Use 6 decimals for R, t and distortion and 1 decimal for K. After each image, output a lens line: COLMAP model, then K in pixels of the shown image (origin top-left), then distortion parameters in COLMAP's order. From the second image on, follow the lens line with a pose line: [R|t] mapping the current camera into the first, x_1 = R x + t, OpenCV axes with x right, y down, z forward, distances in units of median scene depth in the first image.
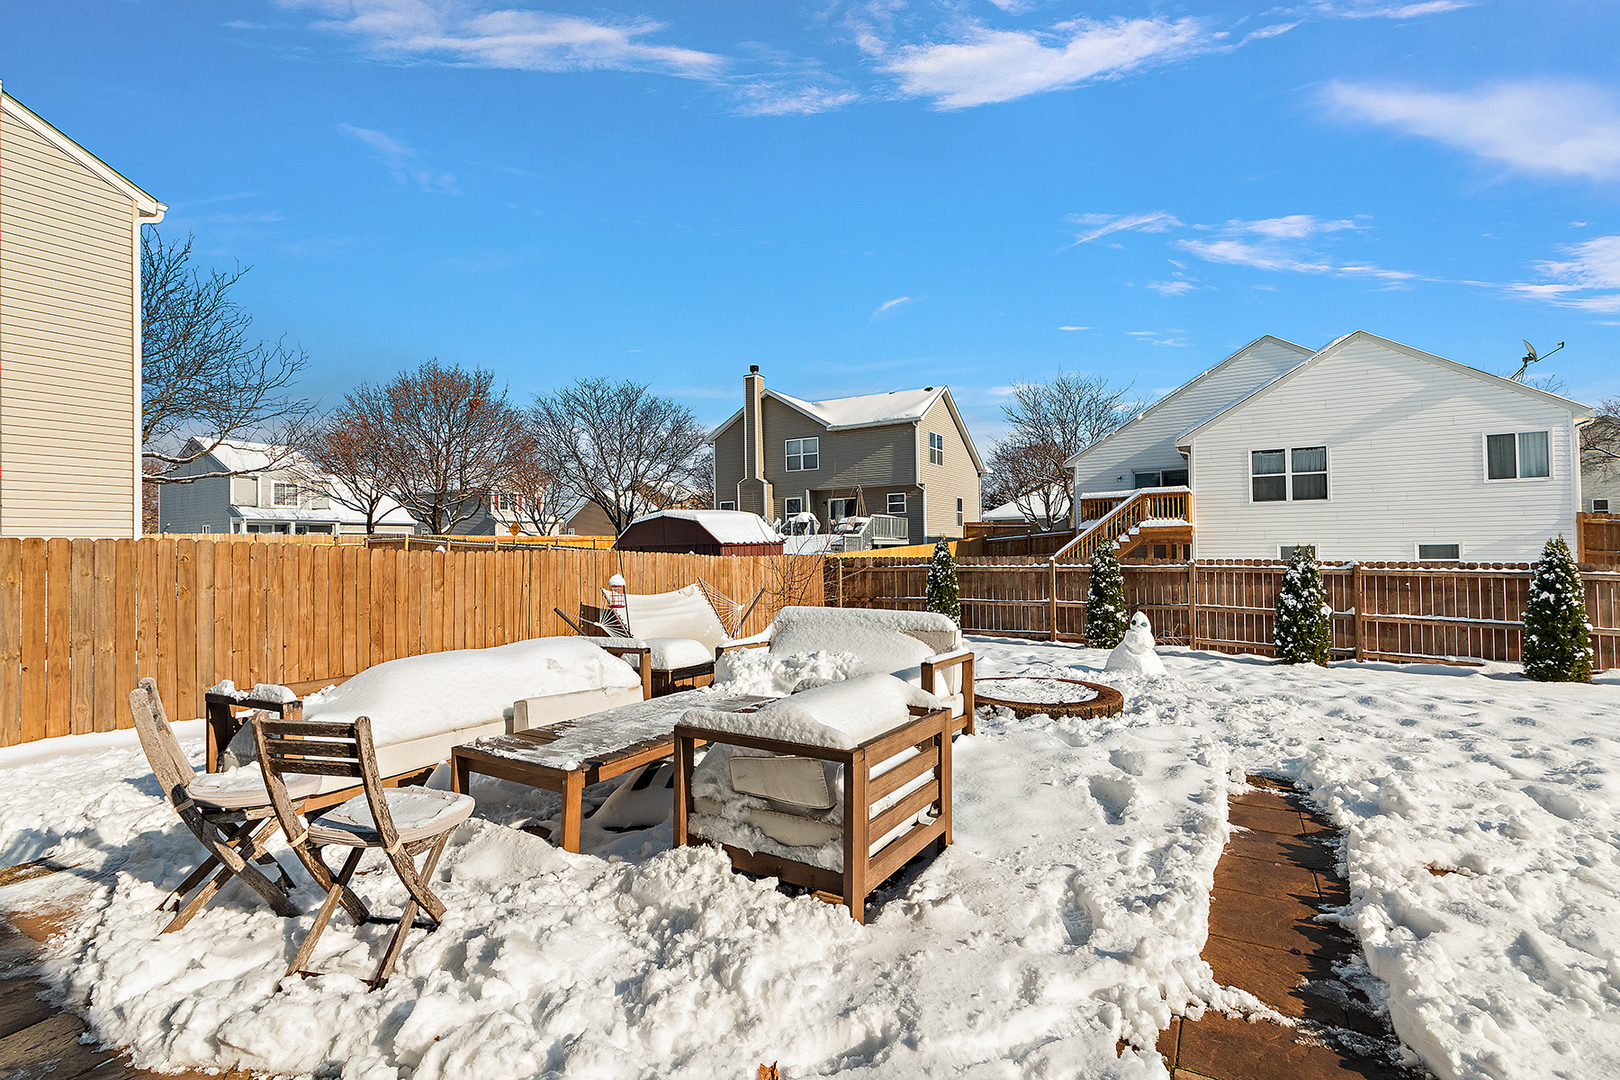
lens RADIAL K [[741.3, 0, 802.5], [0, 741.3, 540.0], [0, 0, 1]] dist [-0.002601, -0.000103]
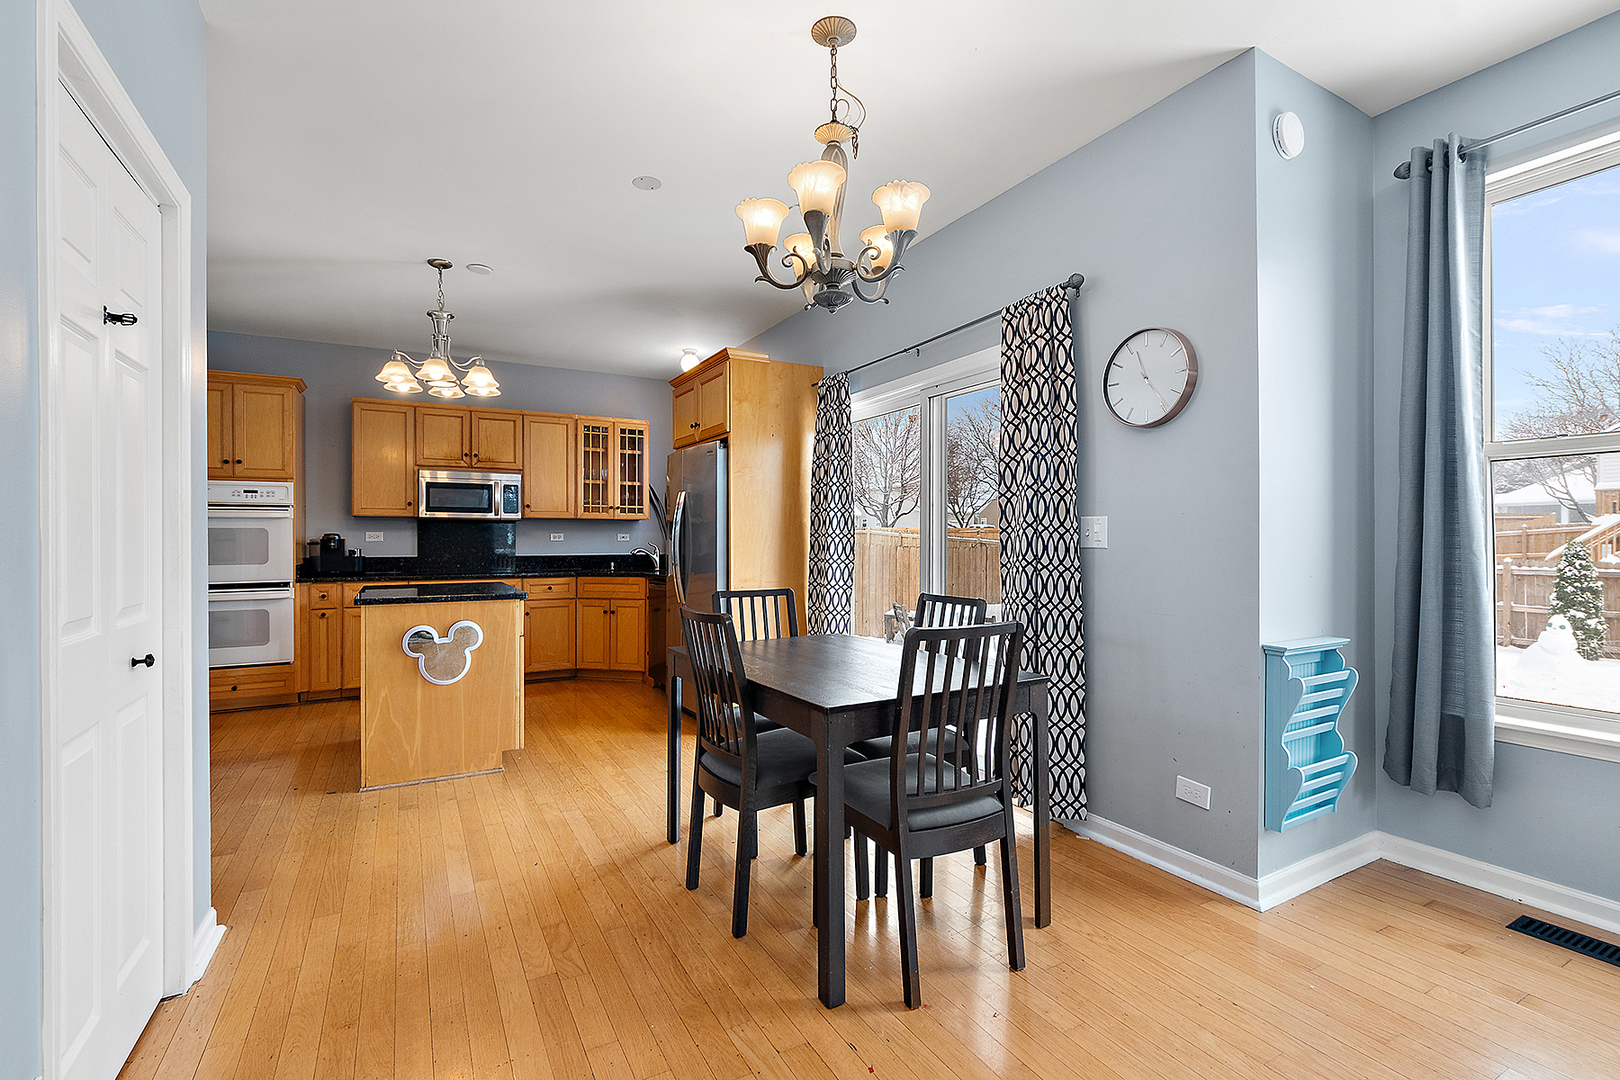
lens RADIAL K [[734.0, 0, 810.0], [0, 734.0, 540.0], [0, 0, 1]] dist [-0.001396, -0.001264]
pose [[0.860375, 0.009424, -0.509574, 0.048073], [-0.000875, 0.999855, 0.017014, -0.013708], [0.509660, -0.014193, 0.860259, -0.211121]]
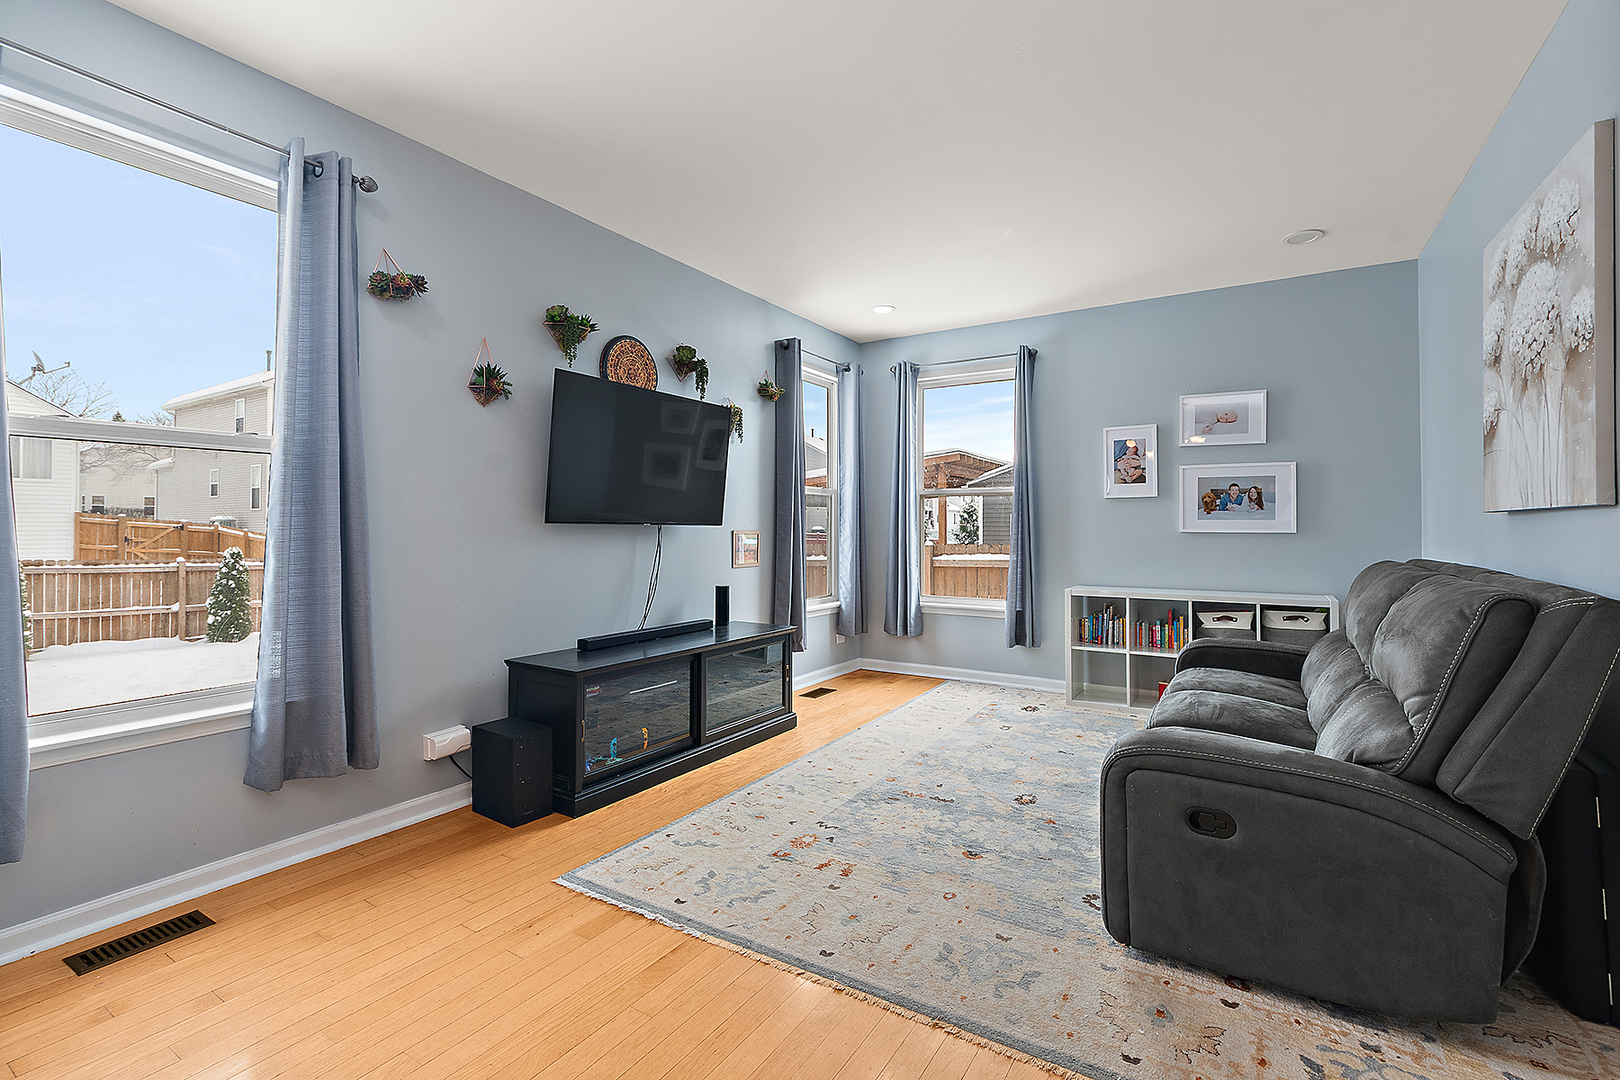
lens RADIAL K [[724.3, 0, 786.3], [0, 724.3, 524.1], [0, 0, 1]] dist [0.001876, -0.000502]
pose [[0.054867, 0.019484, 0.998304, -0.018718], [-0.014488, 0.999720, -0.018716, -0.012117], [-0.998389, -0.013436, 0.055134, -0.155280]]
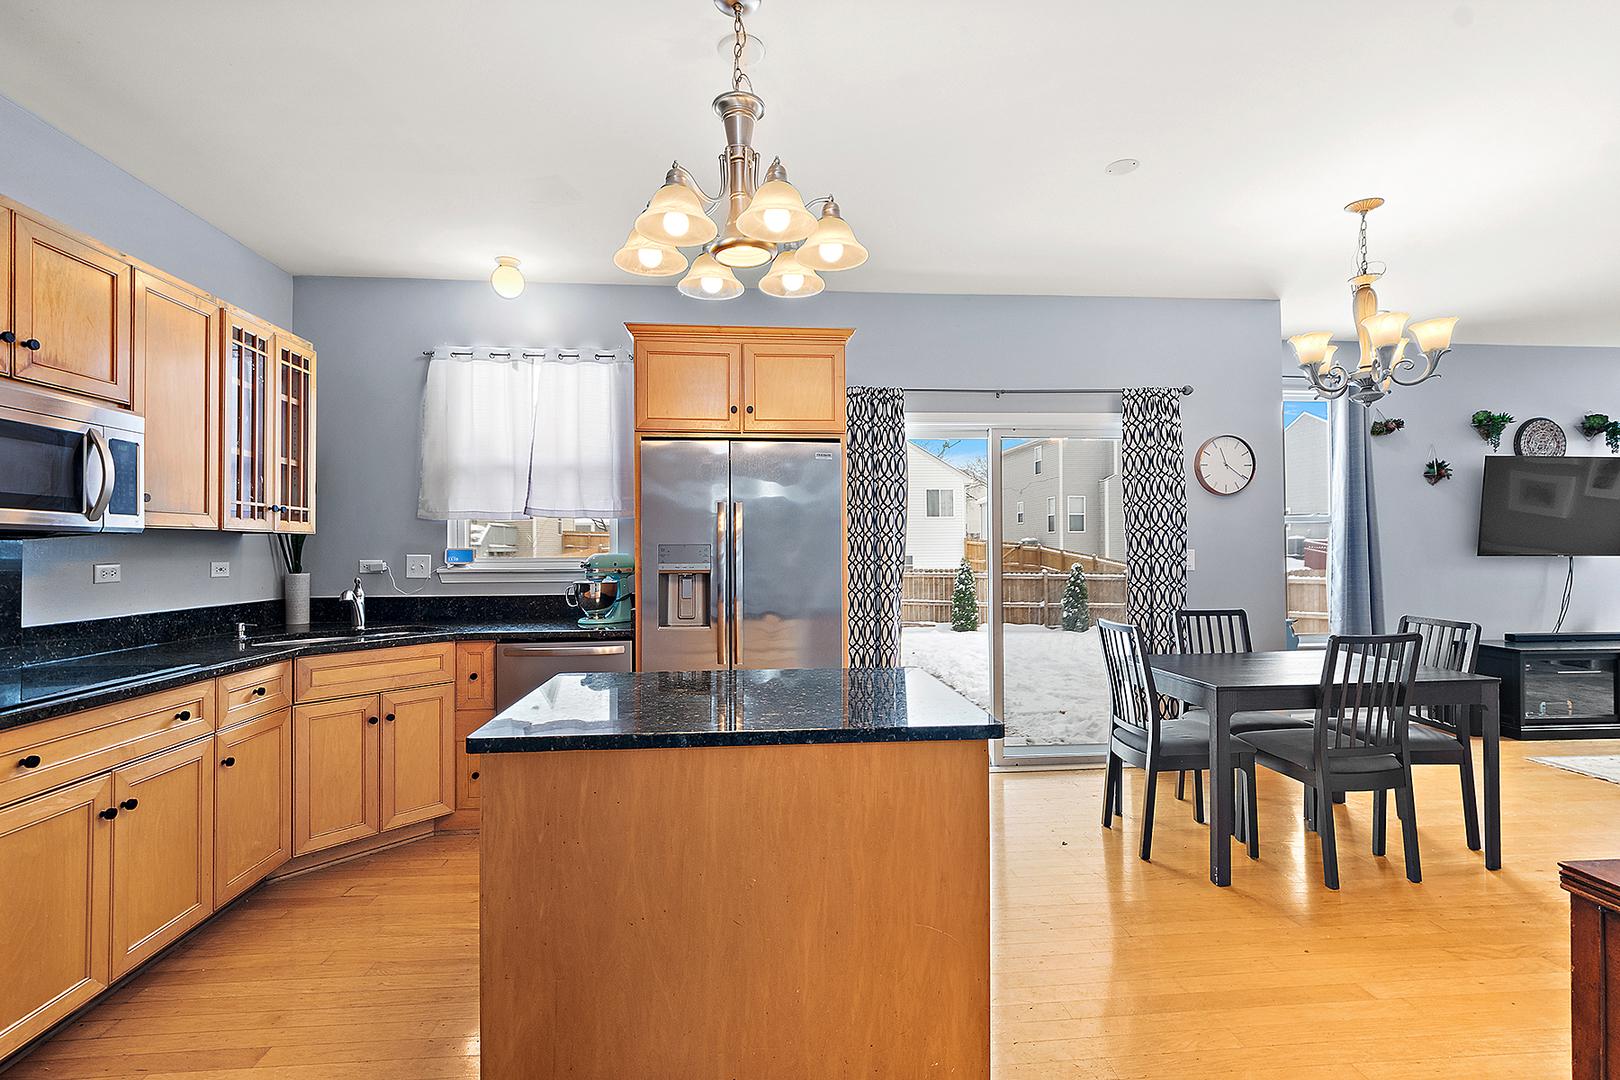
lens RADIAL K [[734.0, 0, 810.0], [0, 734.0, 540.0], [0, 0, 1]] dist [-0.001396, -0.001264]
pose [[0.812767, 0.012602, 0.582453, -0.221647], [-0.011700, 0.999917, -0.005307, -0.016525], [-0.582472, -0.002501, 0.812847, -0.165443]]
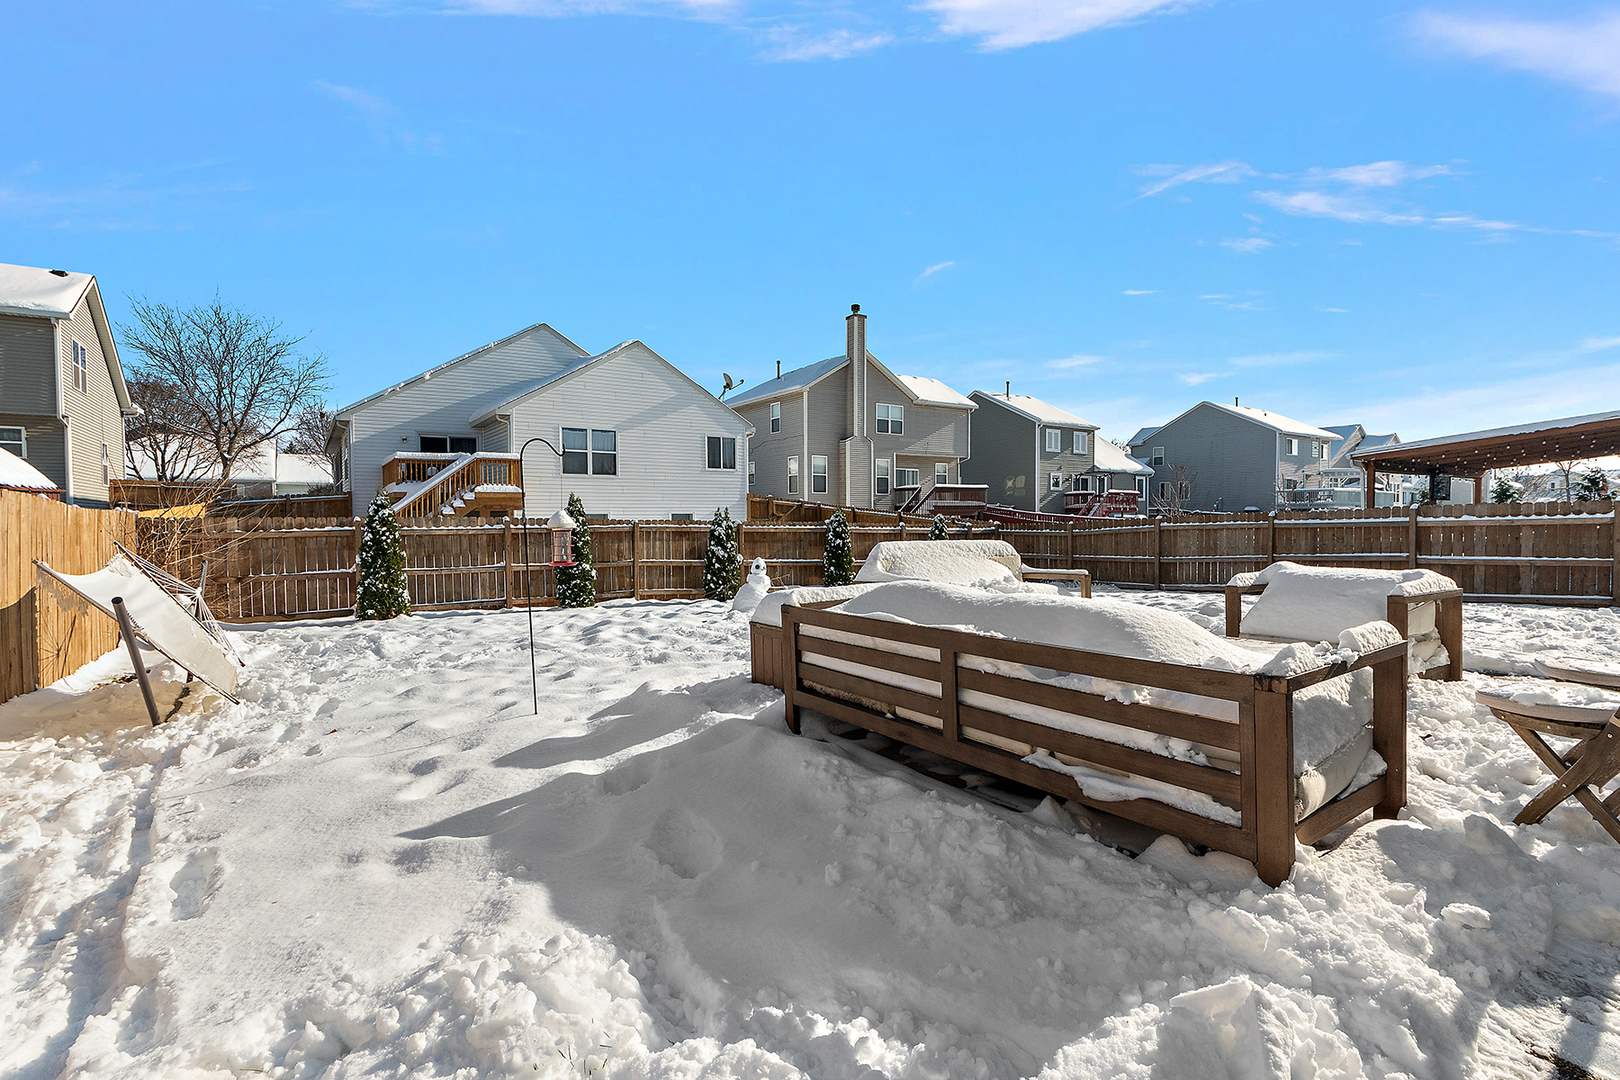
lens RADIAL K [[742.6, 0, 809.5], [0, 742.6, 549.1], [0, 0, 1]] dist [-0.003728, -0.001390]
pose [[0.424111, -0.026591, 0.905220, -0.256017], [-0.011593, 0.999328, 0.034787, 0.019590], [-0.905536, -0.025248, 0.423517, 0.200291]]
